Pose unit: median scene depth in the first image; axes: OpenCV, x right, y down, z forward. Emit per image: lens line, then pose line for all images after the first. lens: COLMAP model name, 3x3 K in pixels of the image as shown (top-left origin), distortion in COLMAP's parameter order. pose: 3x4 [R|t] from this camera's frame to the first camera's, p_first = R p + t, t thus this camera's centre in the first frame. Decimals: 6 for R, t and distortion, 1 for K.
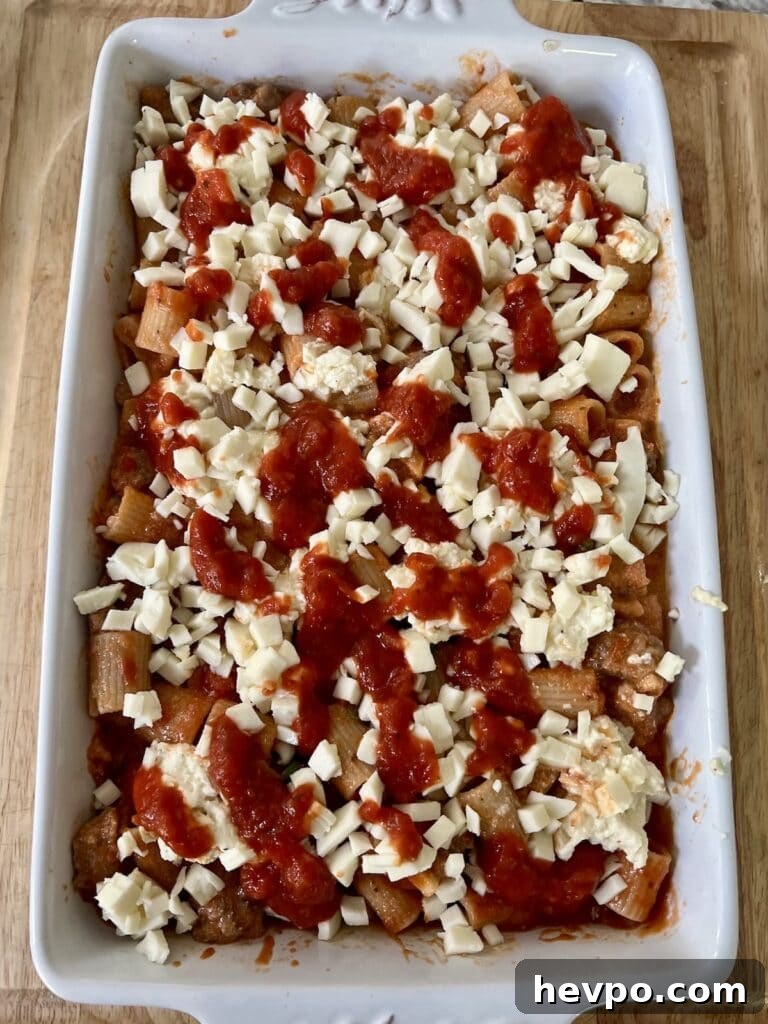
lens RADIAL K [[411.3, 0, 376.0], [0, 411.3, 510.2], [0, 0, 1]] dist [-0.001377, -0.001133]
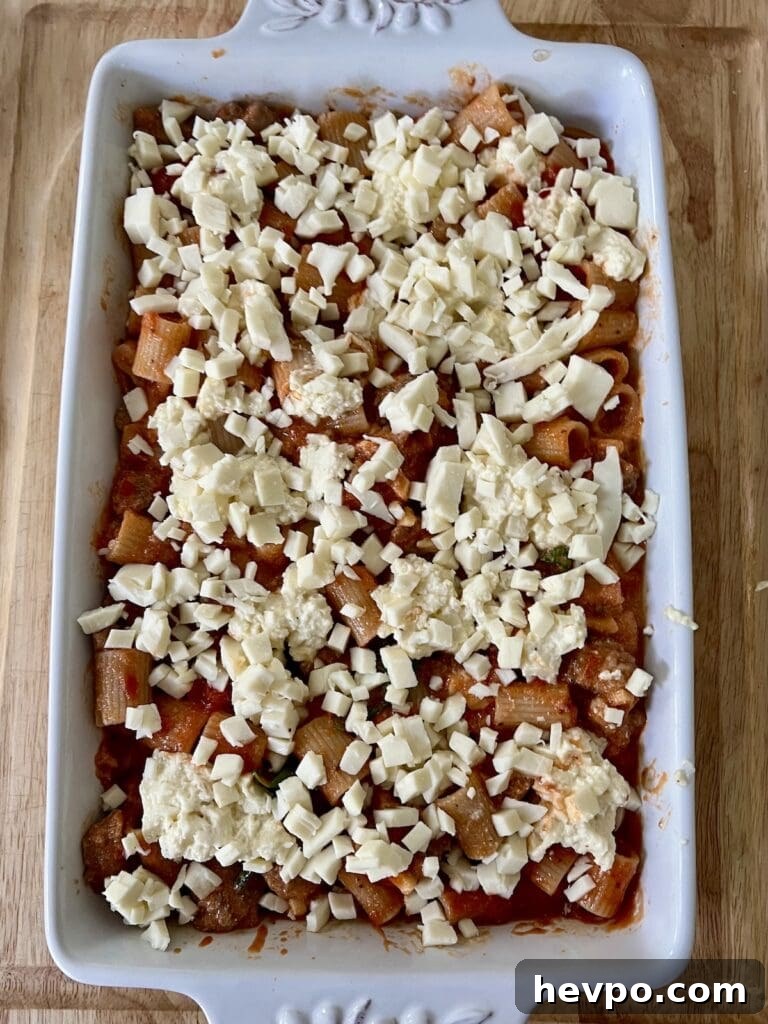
lens RADIAL K [[411.3, 0, 391.7], [0, 411.3, 512.9], [0, 0, 1]] dist [-0.001377, -0.001133]
pose [[0.999771, -0.007155, -0.020193, 0.093718], [0.007839, 0.999391, 0.034013, -0.081319], [0.019937, -0.034163, 0.999217, -0.039870]]
